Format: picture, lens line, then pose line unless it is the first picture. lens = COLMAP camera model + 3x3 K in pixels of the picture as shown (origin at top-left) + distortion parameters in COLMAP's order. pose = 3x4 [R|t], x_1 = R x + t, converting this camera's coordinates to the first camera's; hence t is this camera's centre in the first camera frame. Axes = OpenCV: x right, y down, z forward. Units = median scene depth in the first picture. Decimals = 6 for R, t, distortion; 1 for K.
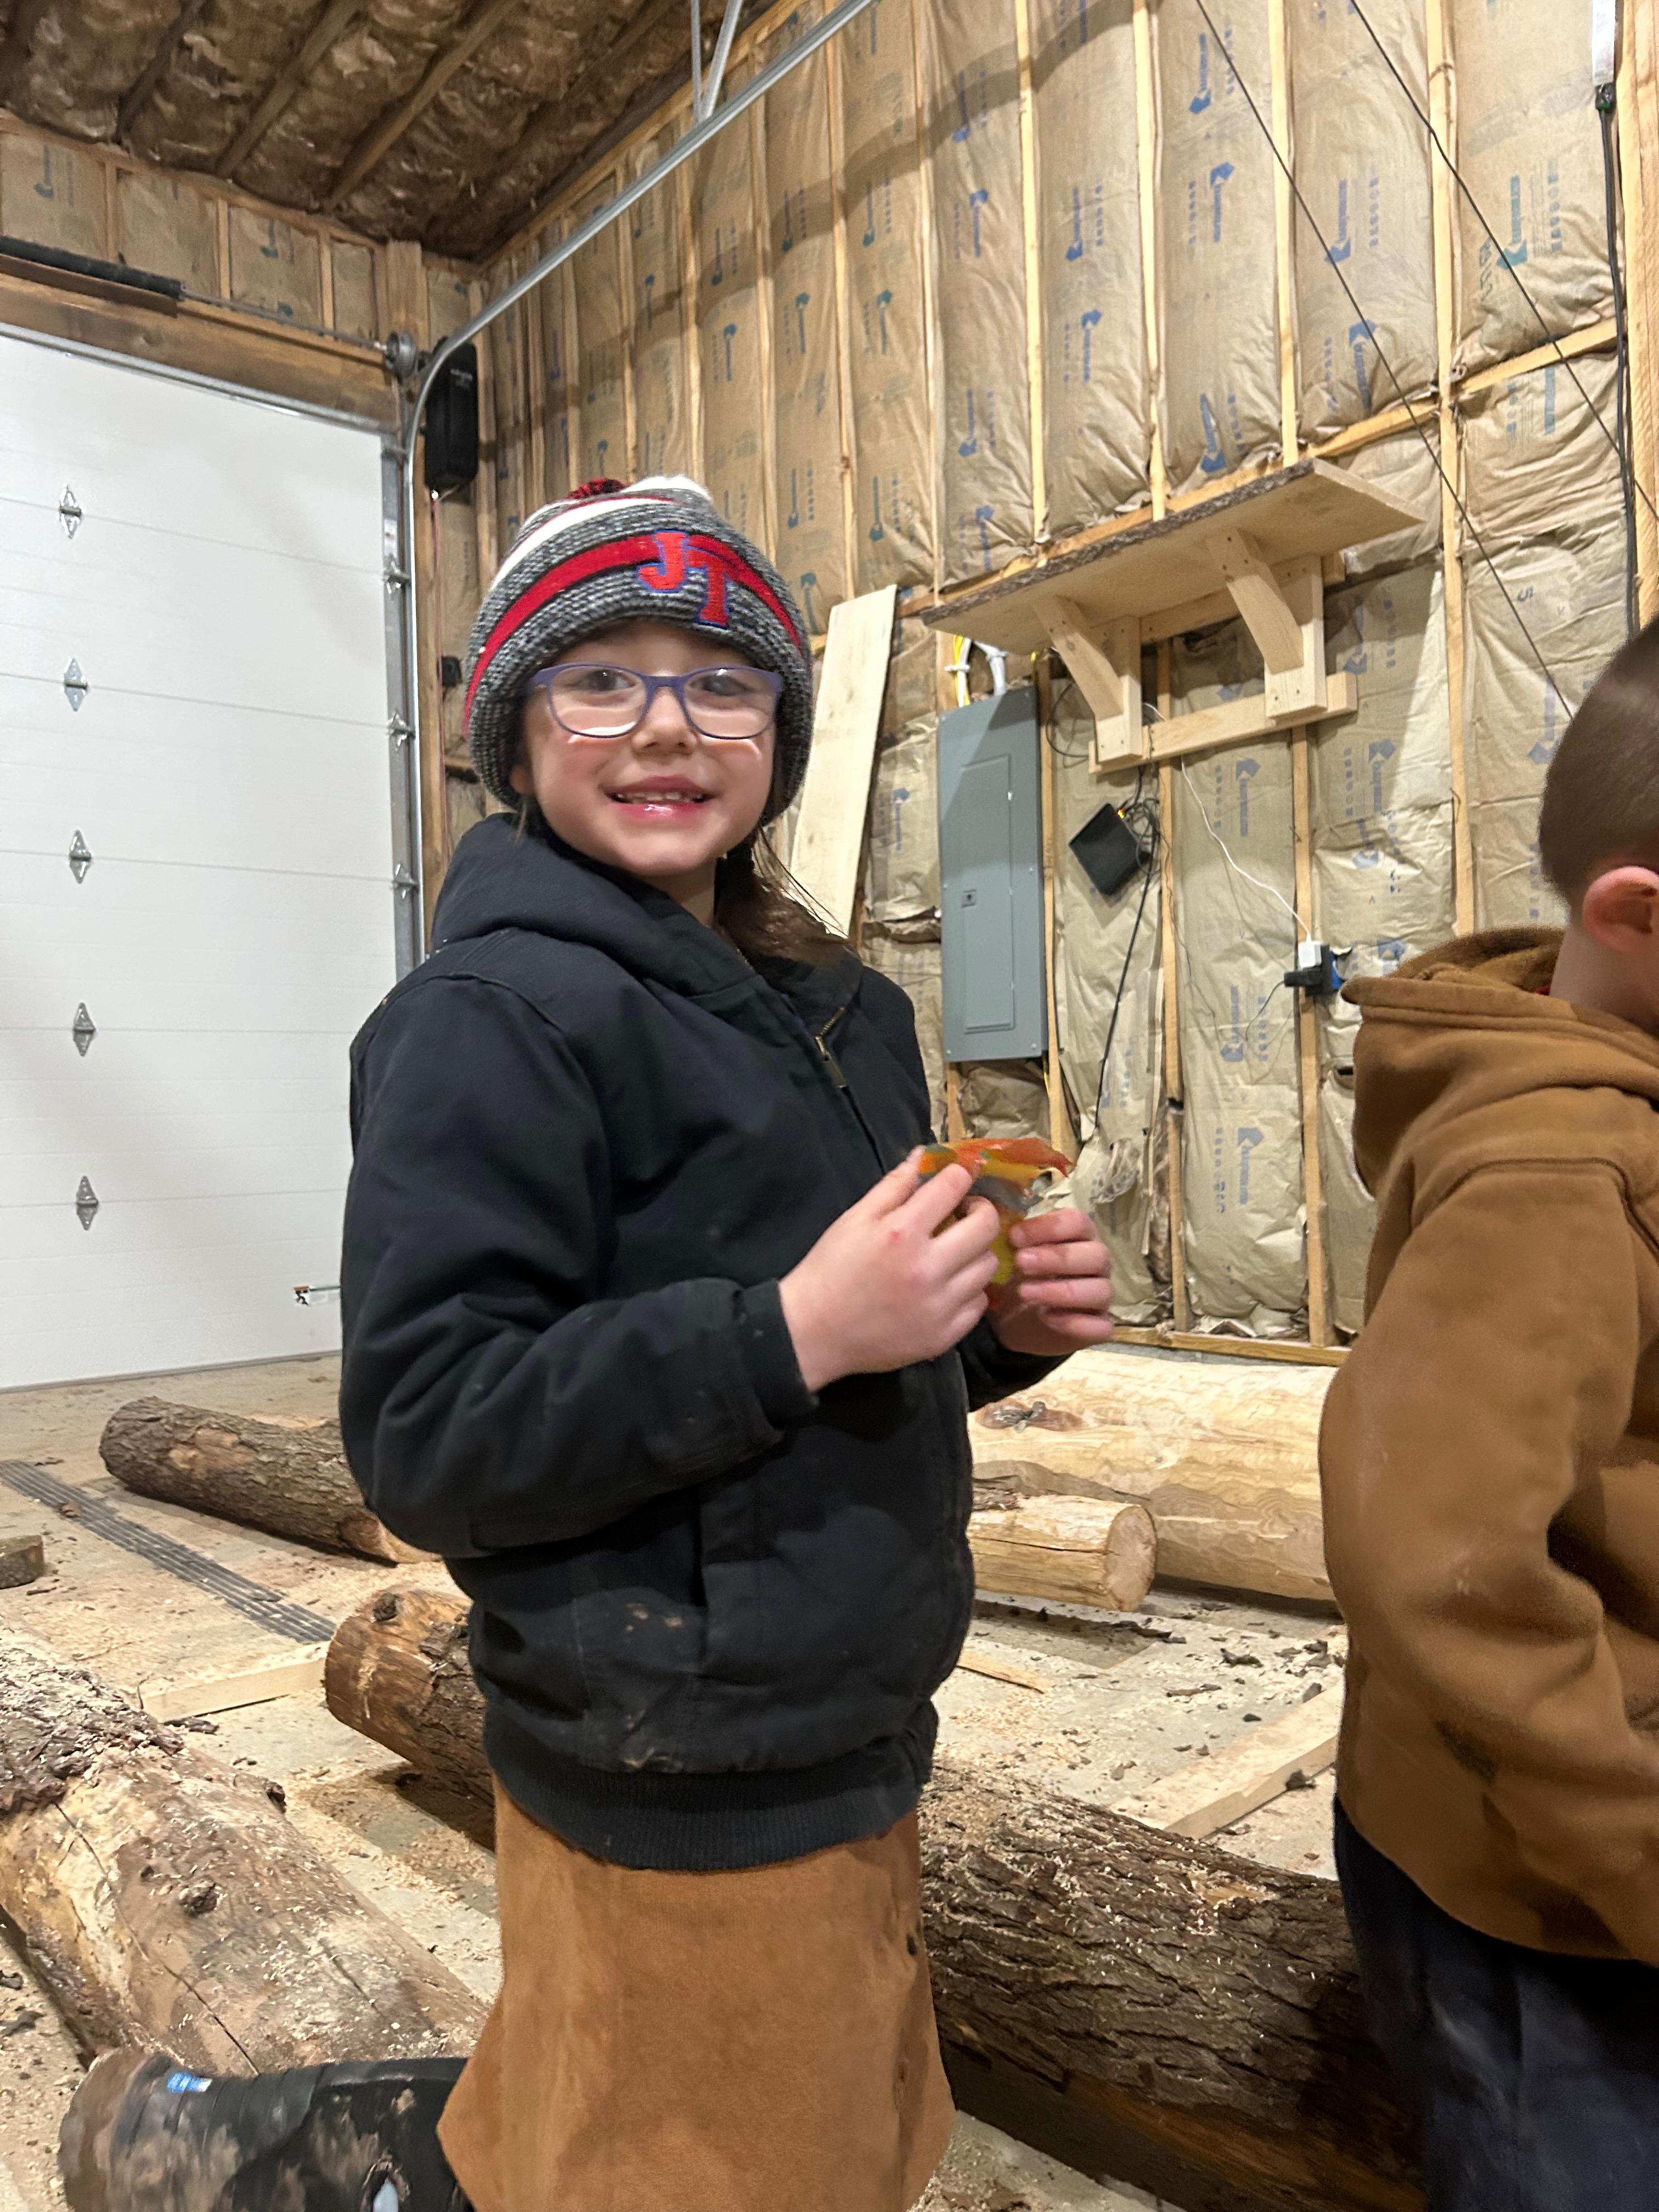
lens RADIAL K [[1664.0, 0, 826.5], [0, 1664.0, 1098.5], [0, 0, 1]] dist [0.002456, -0.004946]
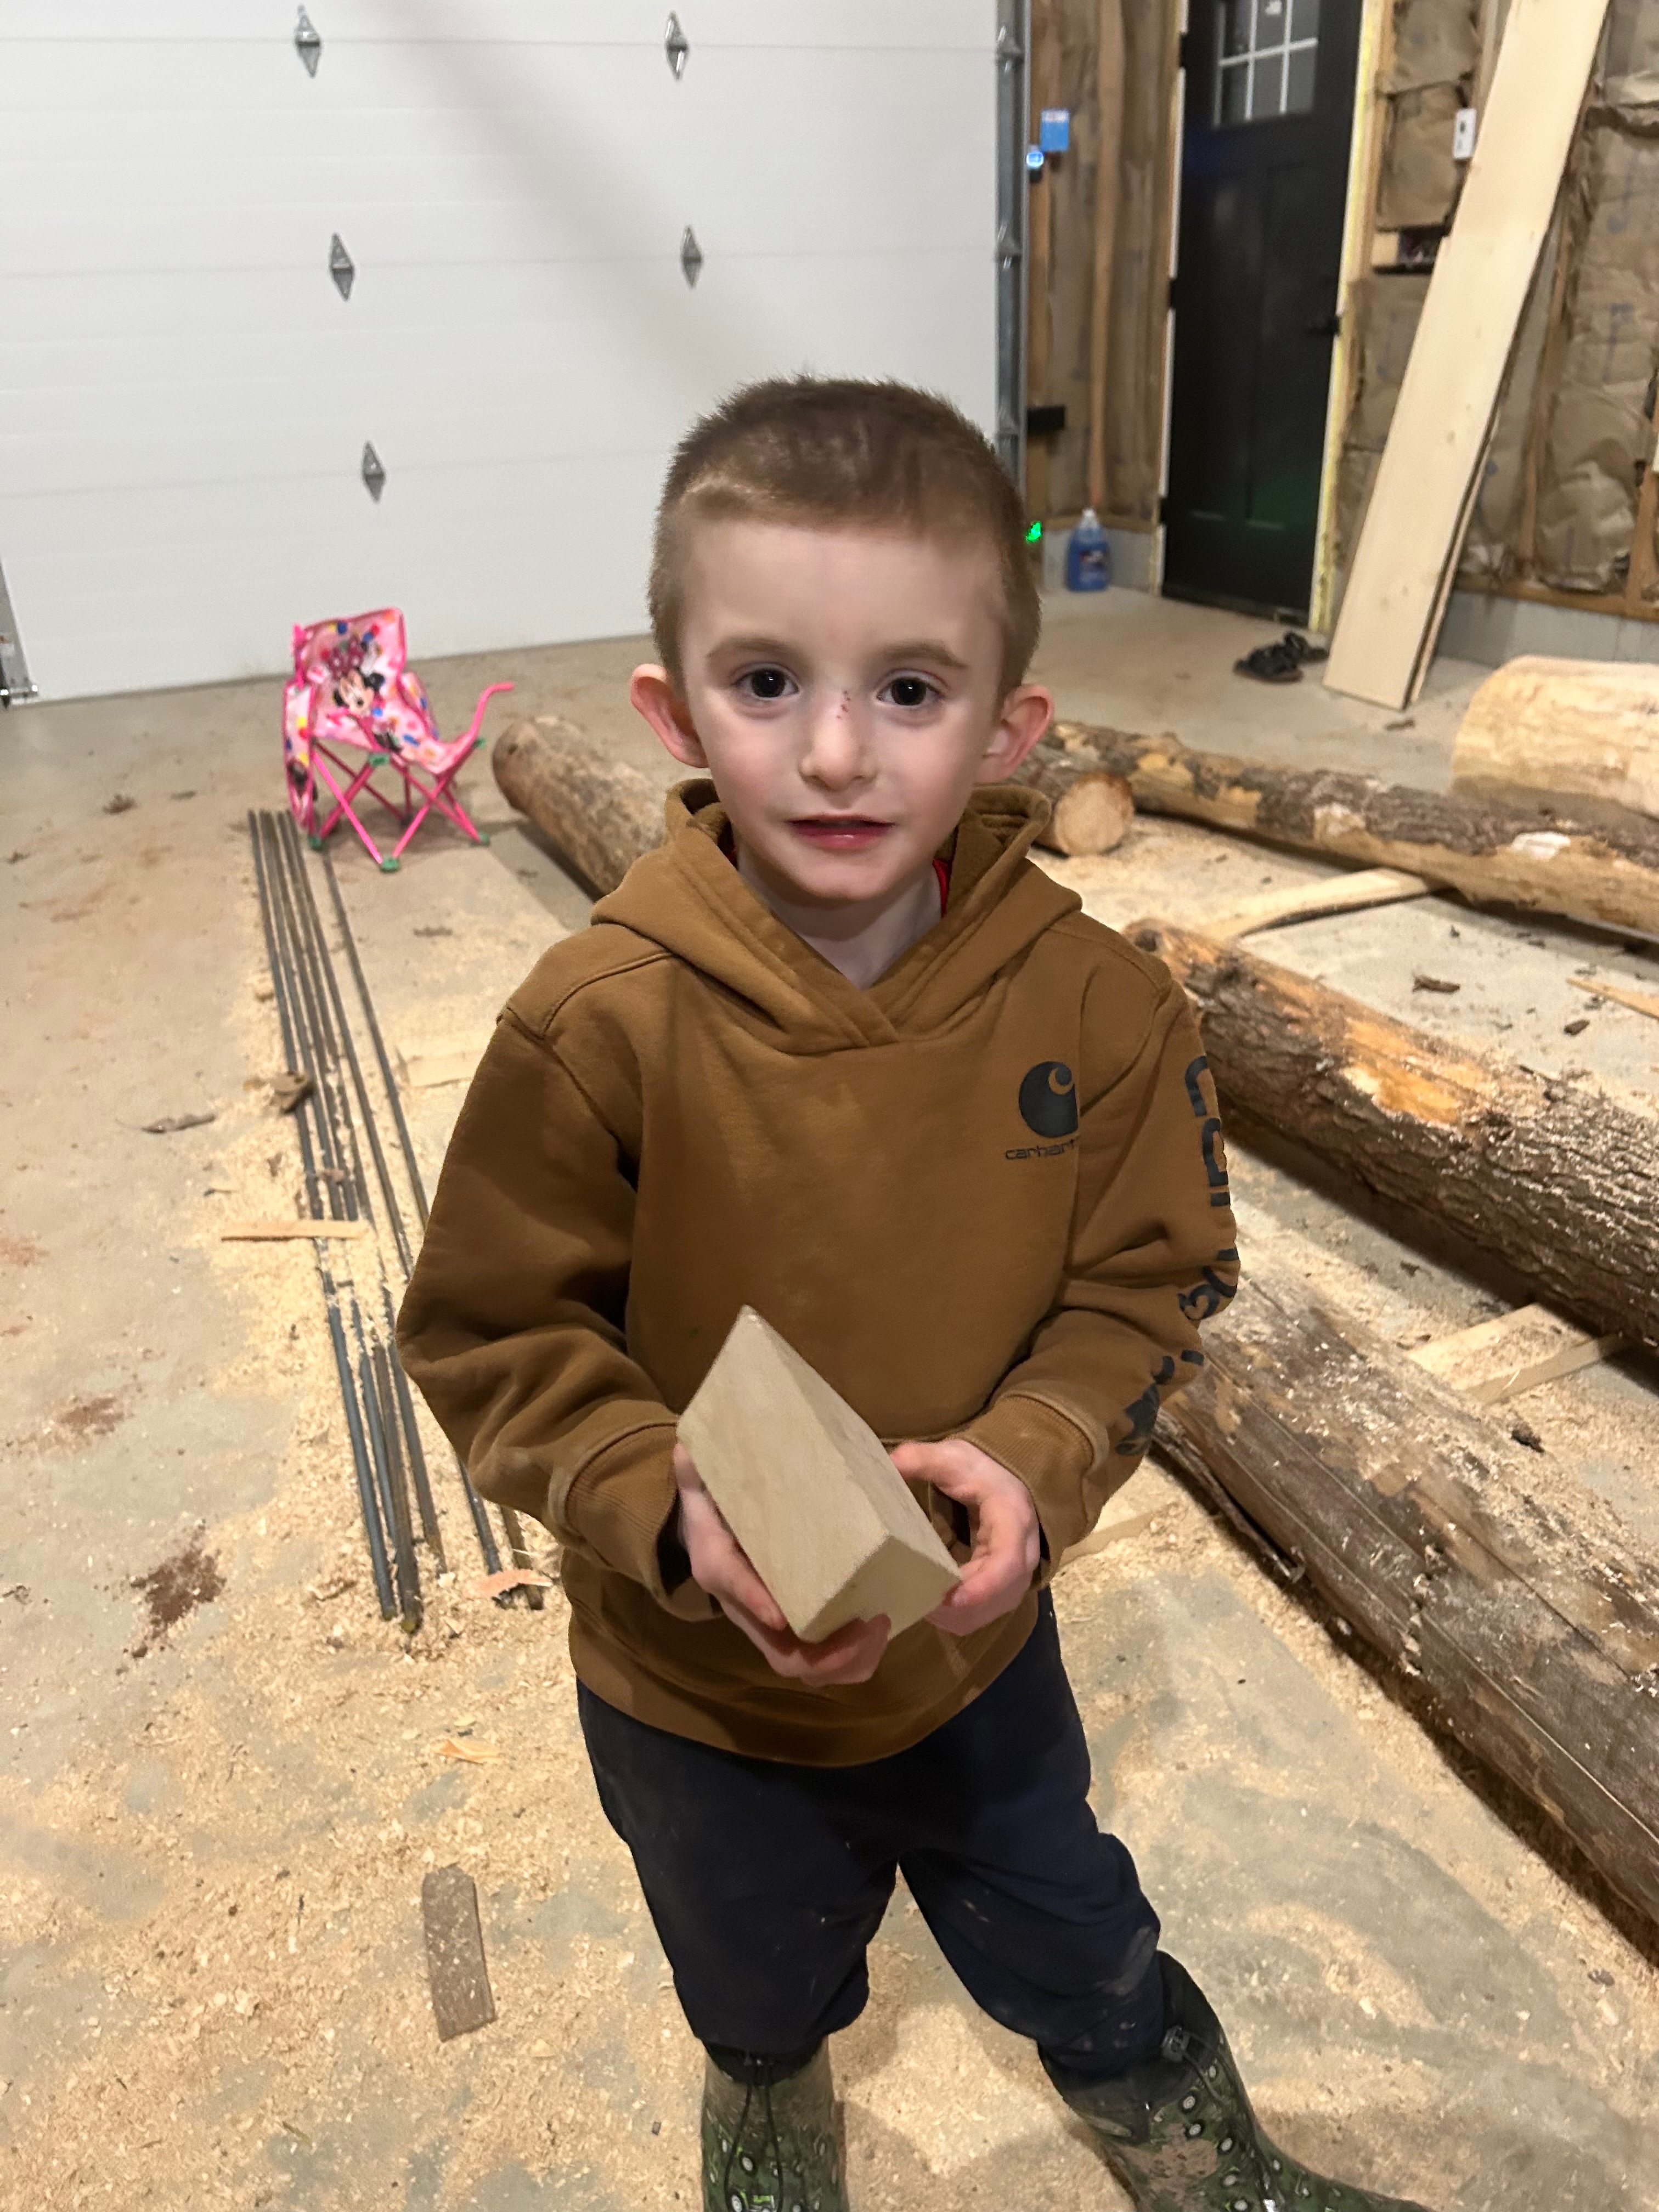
lens RADIAL K [[1664.0, 0, 828.3], [0, 1664.0, 1118.4], [0, 0, 1]] dist [0.002456, -0.004946]
pose [[0.959958, 0.115678, -0.255147, -0.063091], [0.015407, 0.887588, 0.460381, -0.041009], [0.279721, -0.445878, 0.850264, -0.027343]]
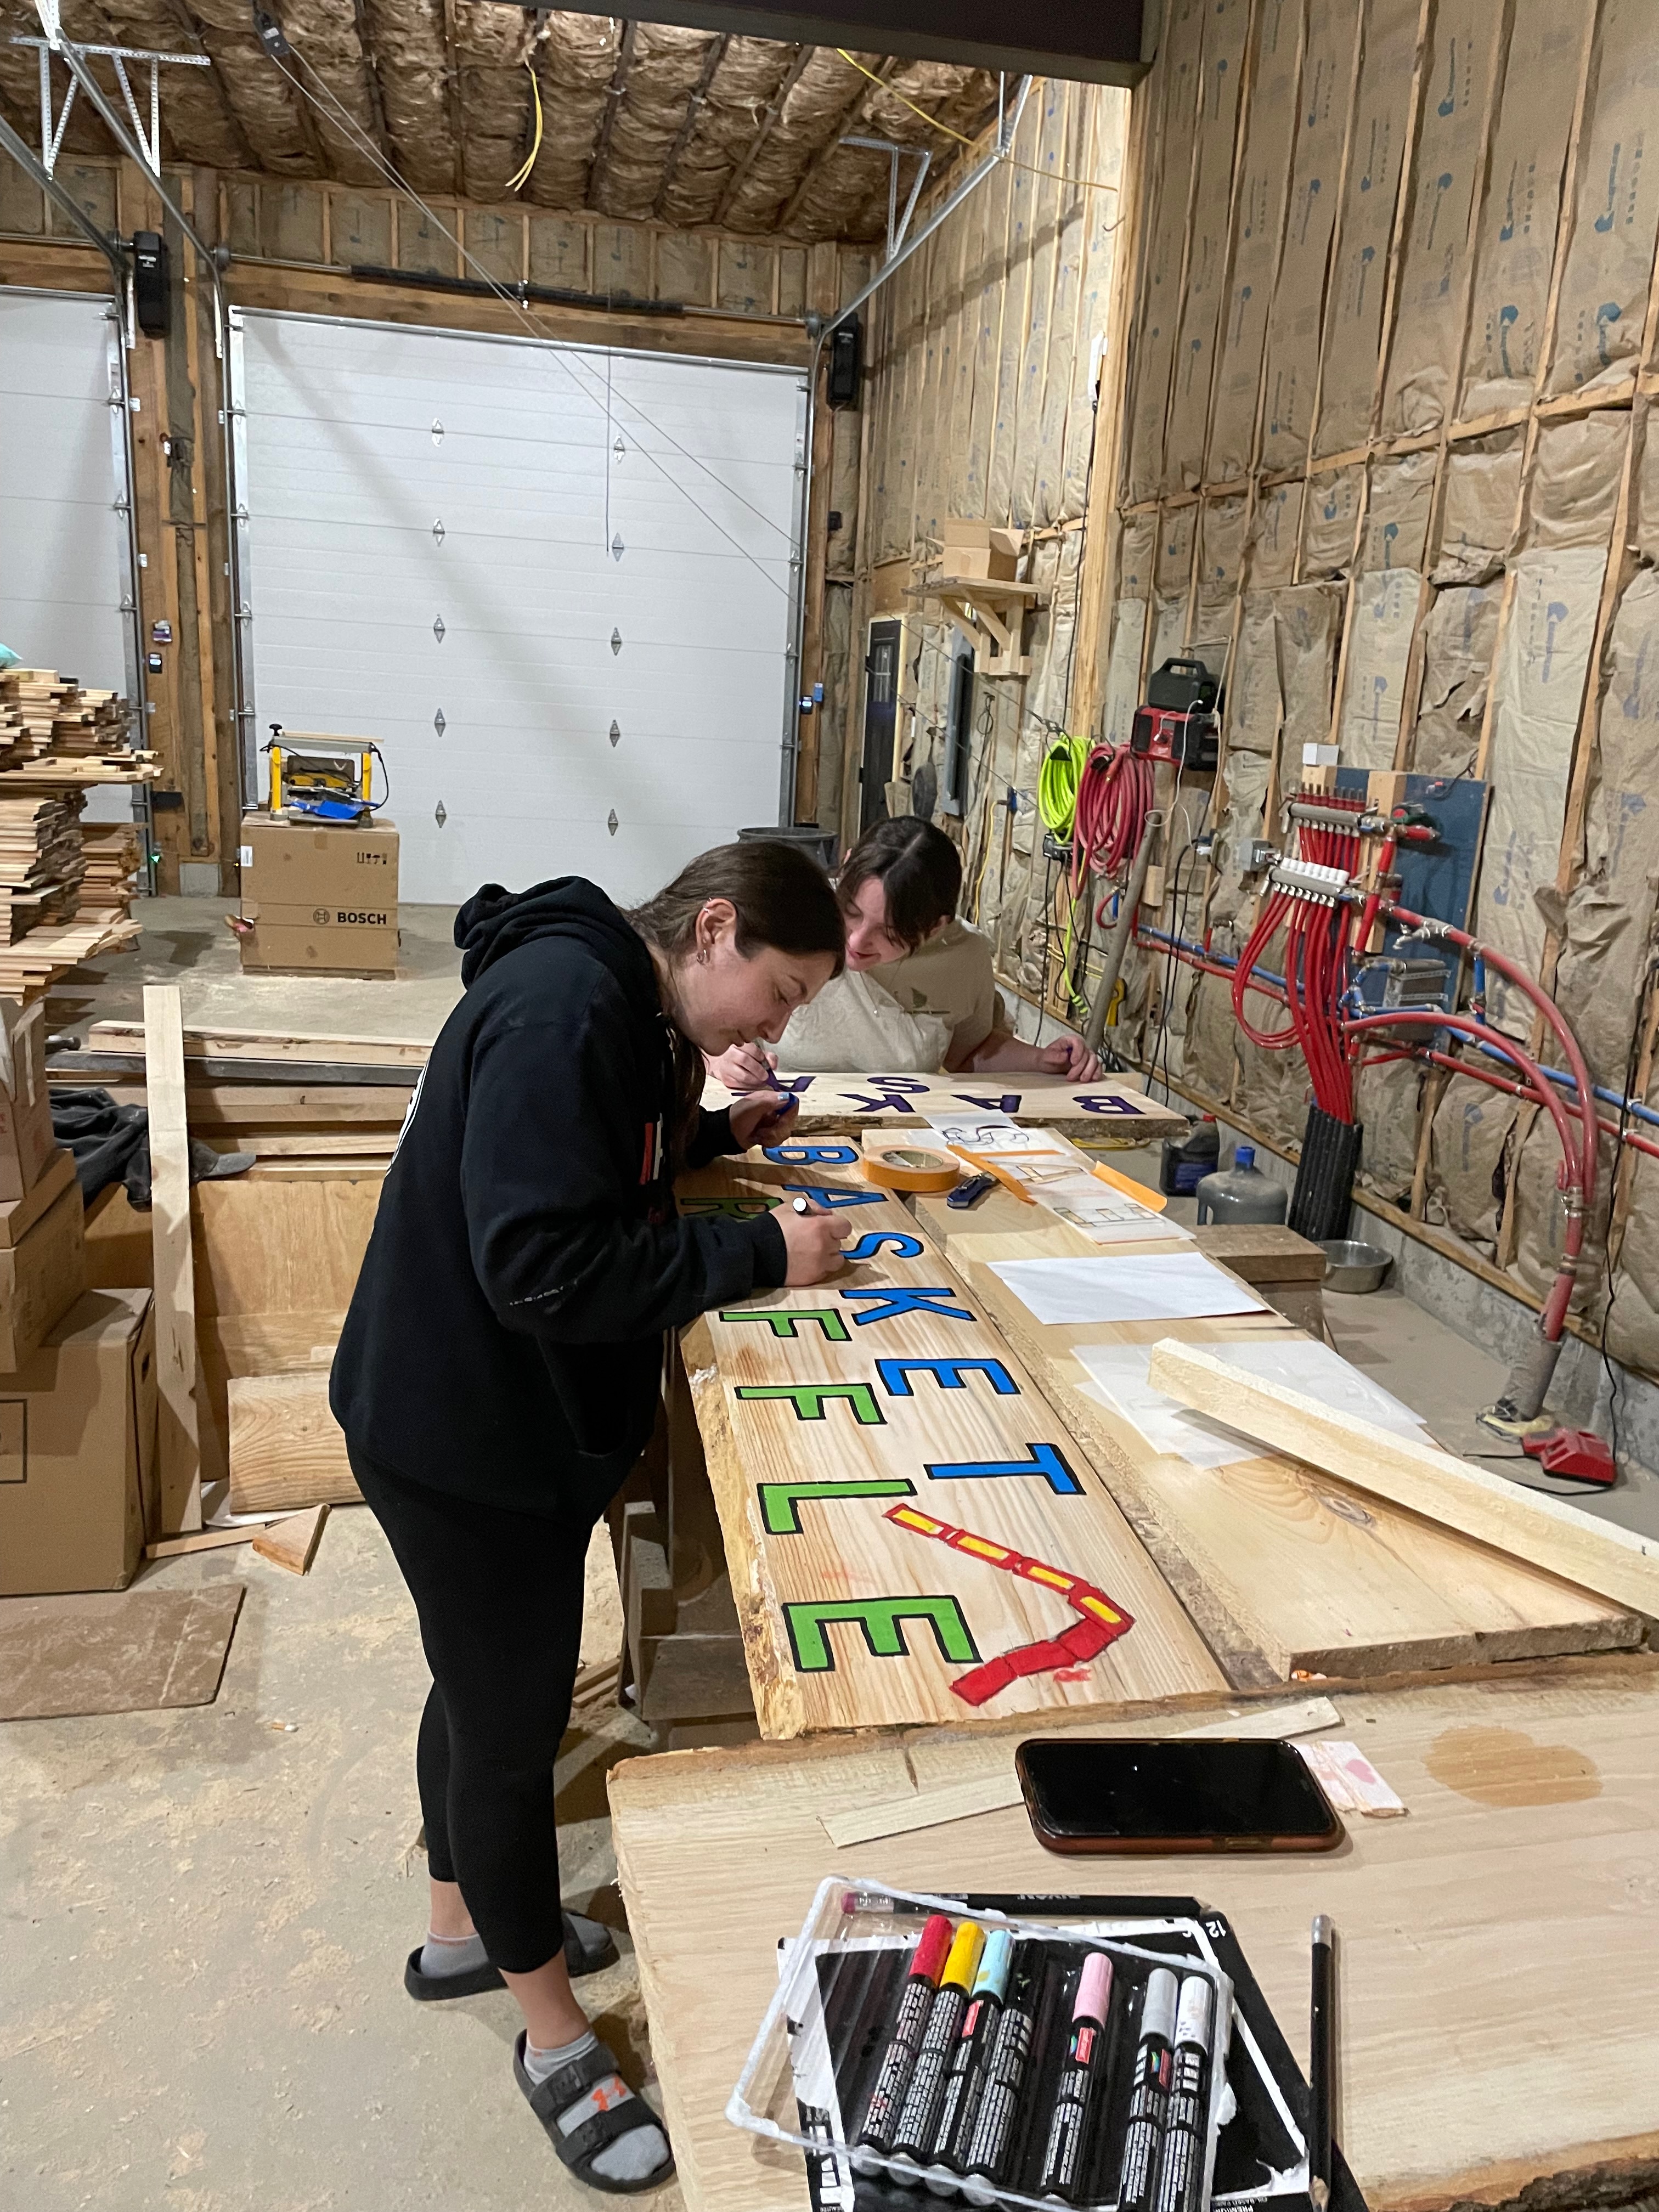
lens RADIAL K [[1680.3, 0, 845.0], [0, 1680.3, 1112.6], [0, 0, 1]] dist [0.051987, -0.071641]
pose [[0.886473, 0.187026, -0.423306, 0.716445], [-0.076966, 0.961542, 0.263653, -0.156110], [0.456336, -0.201141, 0.866775, -0.685230]]
